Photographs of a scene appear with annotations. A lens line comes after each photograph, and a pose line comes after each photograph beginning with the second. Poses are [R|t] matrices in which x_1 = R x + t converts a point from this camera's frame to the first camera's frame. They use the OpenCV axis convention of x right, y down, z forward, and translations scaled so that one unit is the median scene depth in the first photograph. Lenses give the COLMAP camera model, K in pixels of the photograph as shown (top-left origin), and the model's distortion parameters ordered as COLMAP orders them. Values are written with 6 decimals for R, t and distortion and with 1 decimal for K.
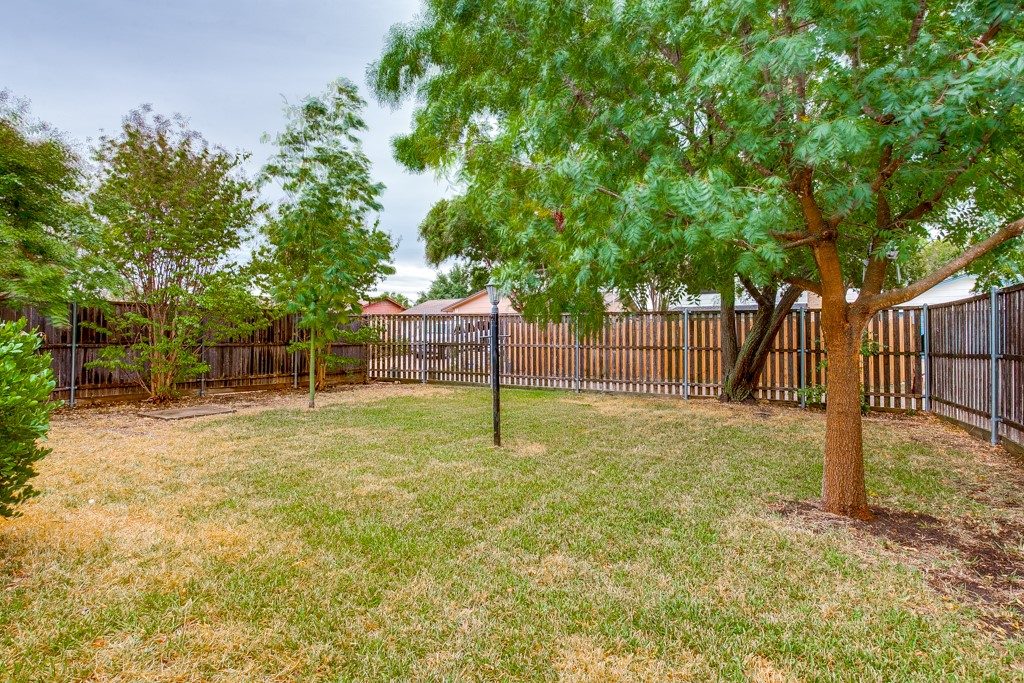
lens RADIAL K [[516.0, 0, 516.8], [0, 516.0, 341.6], [0, 0, 1]] dist [-0.062346, 0.021096]
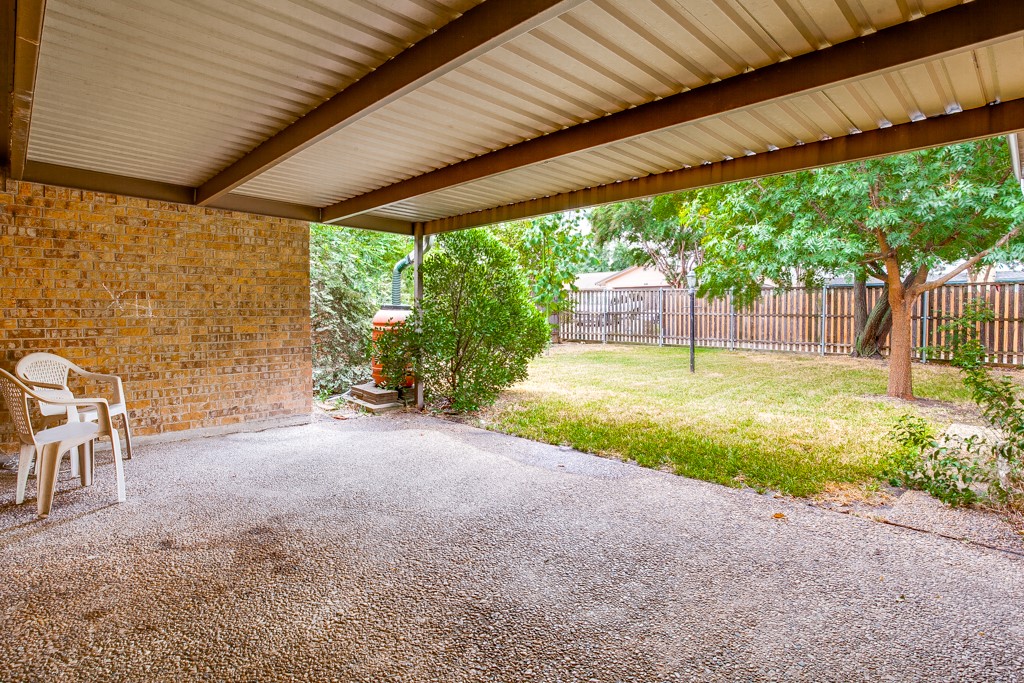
lens RADIAL K [[516.0, 0, 516.8], [0, 516.0, 341.6], [0, 0, 1]] dist [-0.062346, 0.021096]
pose [[0.969770, 0.009792, -0.243824, -0.097410], [0.004045, 0.998412, 0.056183, 0.003441], [0.243987, -0.055471, 0.968191, -0.384948]]
